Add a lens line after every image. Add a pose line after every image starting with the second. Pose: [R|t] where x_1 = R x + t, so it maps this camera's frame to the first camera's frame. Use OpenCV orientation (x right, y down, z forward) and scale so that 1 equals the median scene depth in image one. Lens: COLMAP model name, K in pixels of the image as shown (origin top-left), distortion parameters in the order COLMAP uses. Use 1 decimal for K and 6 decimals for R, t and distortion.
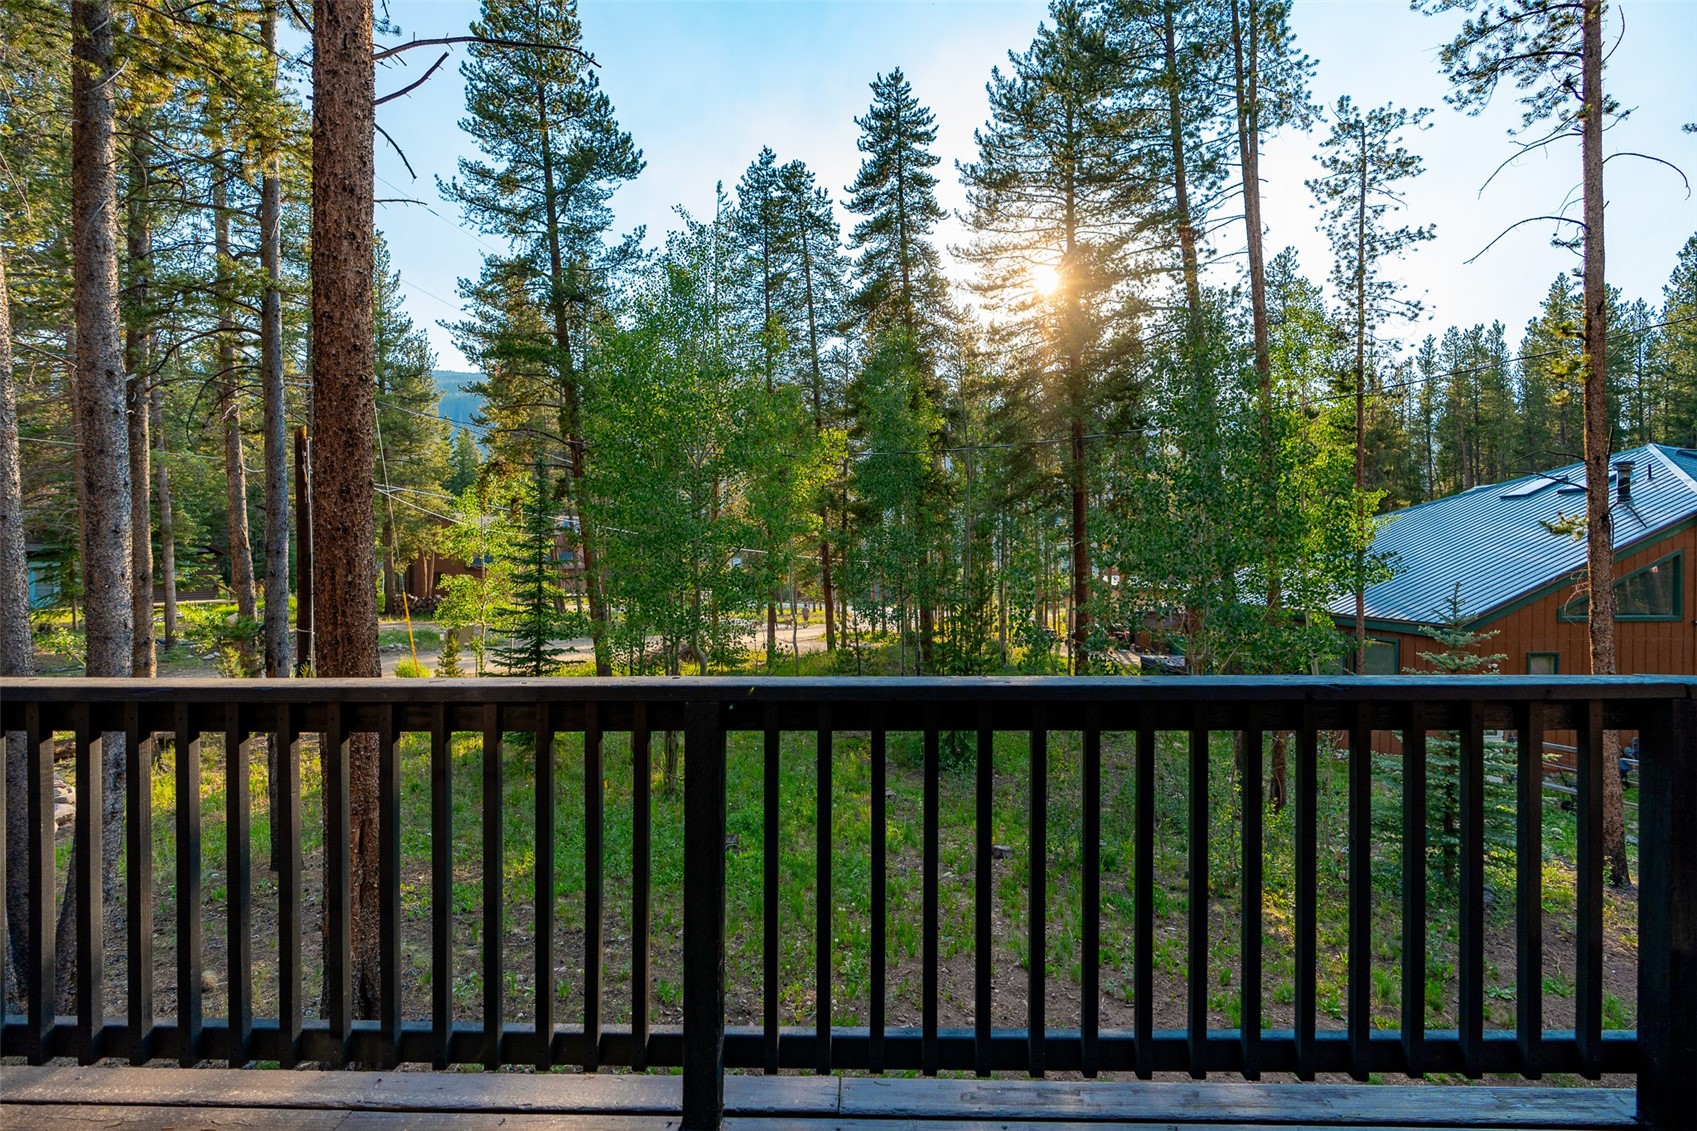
lens RADIAL K [[771.6, 0, 856.9], [0, 771.6, 559.1], [0, 0, 1]] dist [-0.016975, 0.005648]
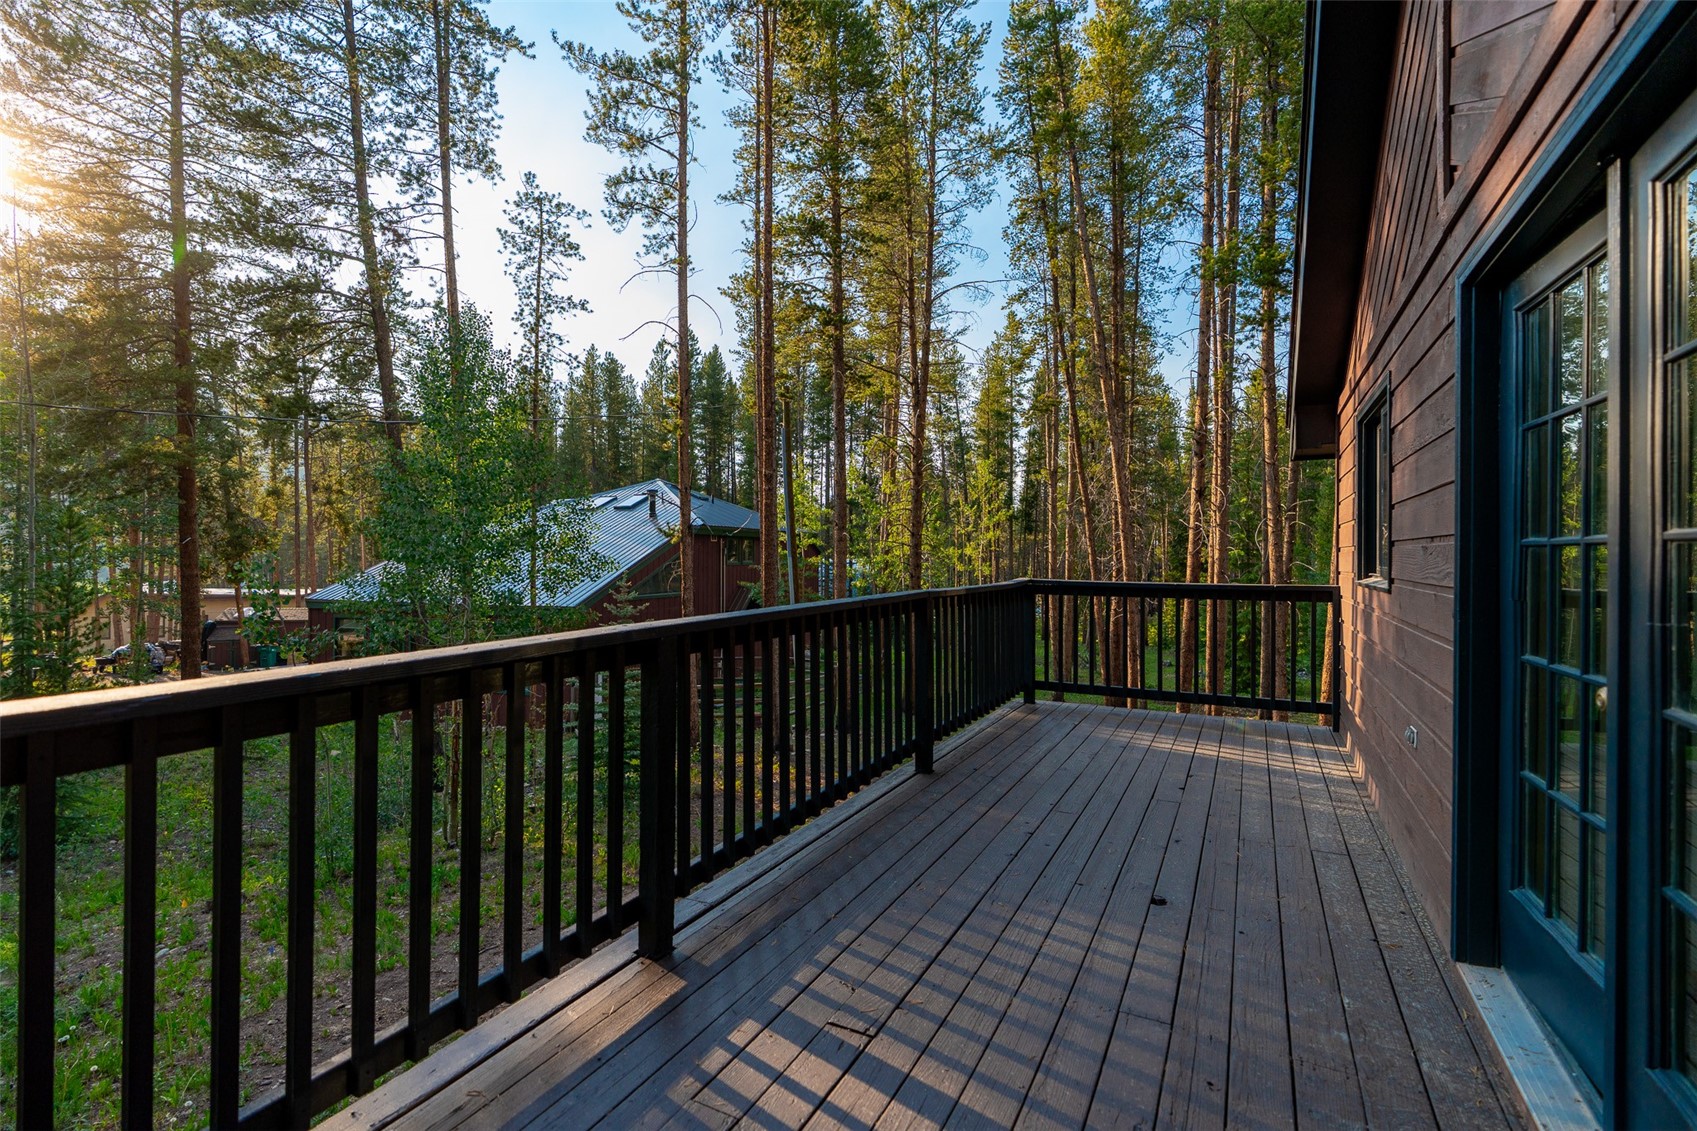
lens RADIAL K [[771.6, 0, 861.7], [0, 771.6, 557.2], [0, 0, 1]] dist [-0.016975, 0.005648]
pose [[0.434154, -0.006913, 0.900812, -0.273384], [0.009785, 0.999948, 0.002957, 0.003826], [-0.900786, 0.007531, 0.434199, 0.010217]]
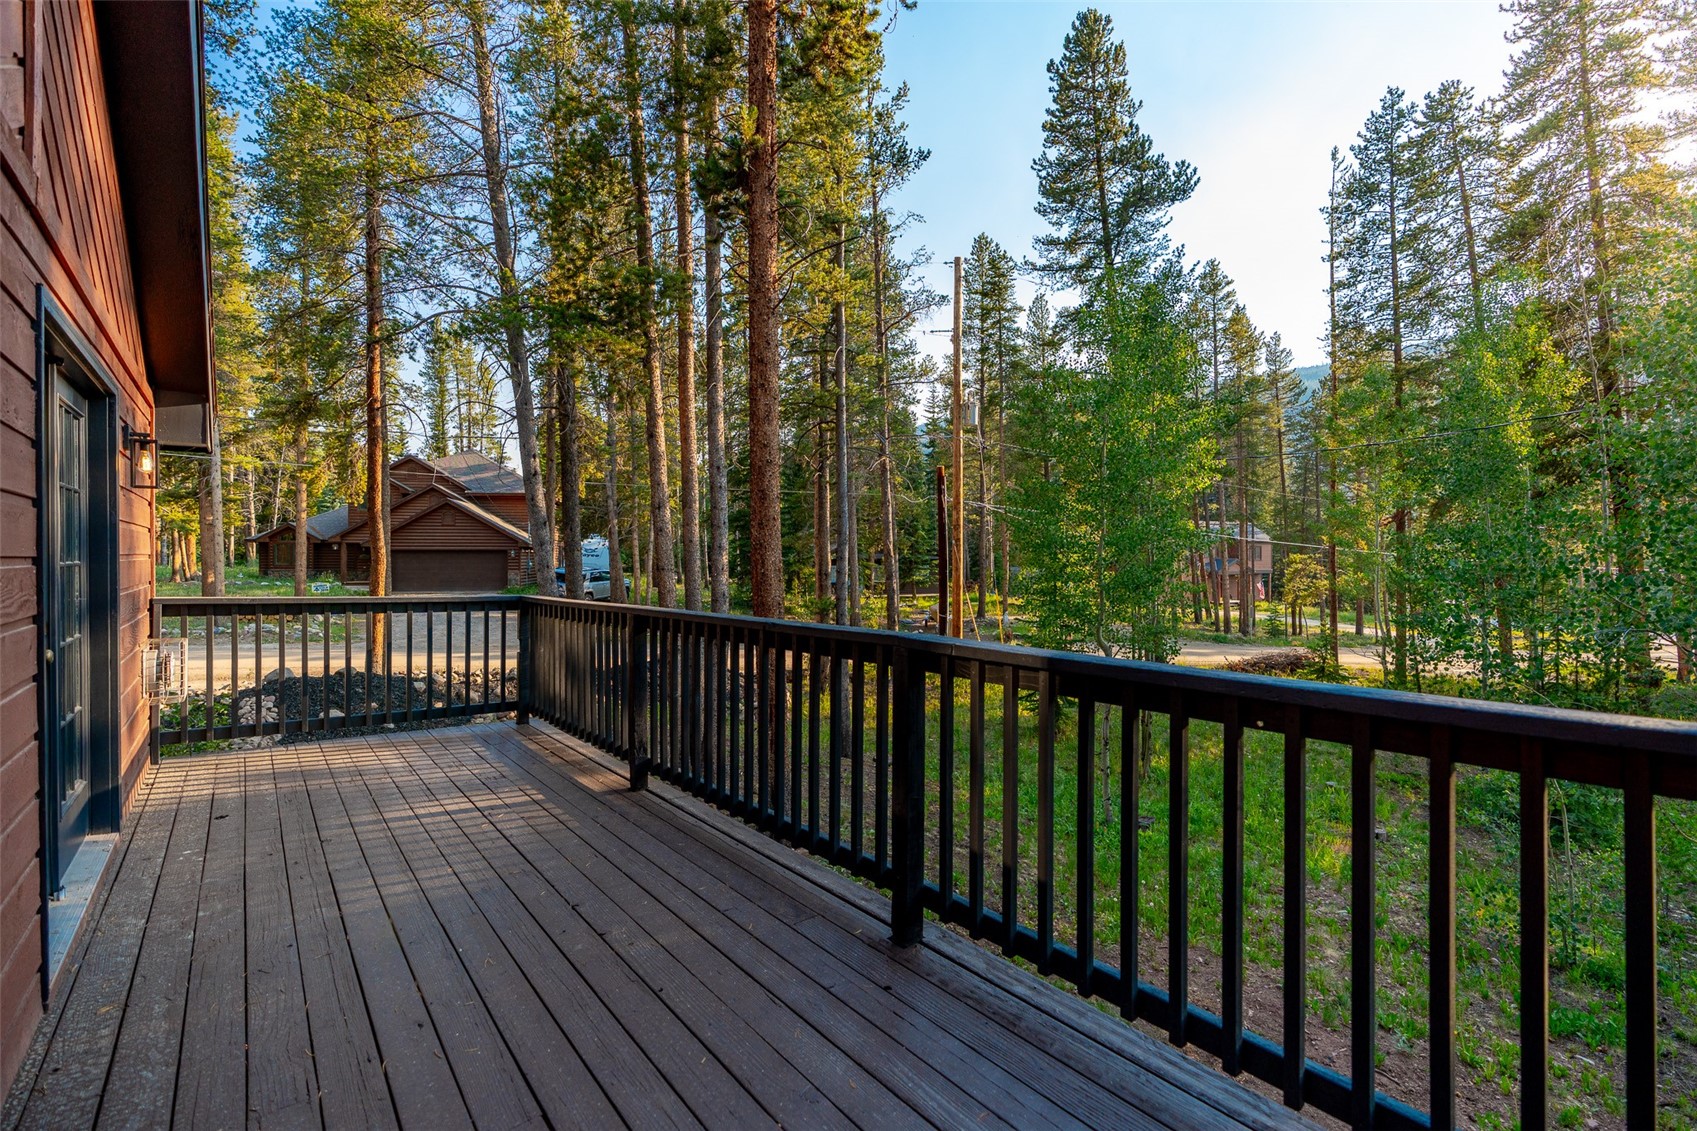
lens RADIAL K [[771.6, 0, 859.8], [0, 771.6, 561.5], [0, 0, 1]] dist [-0.016975, 0.005648]
pose [[0.645515, 0.000654, -0.763747, 0.087750], [-0.005415, 0.999978, -0.003720, 0.001415], [0.763728, 0.006537, 0.645505, -0.003344]]
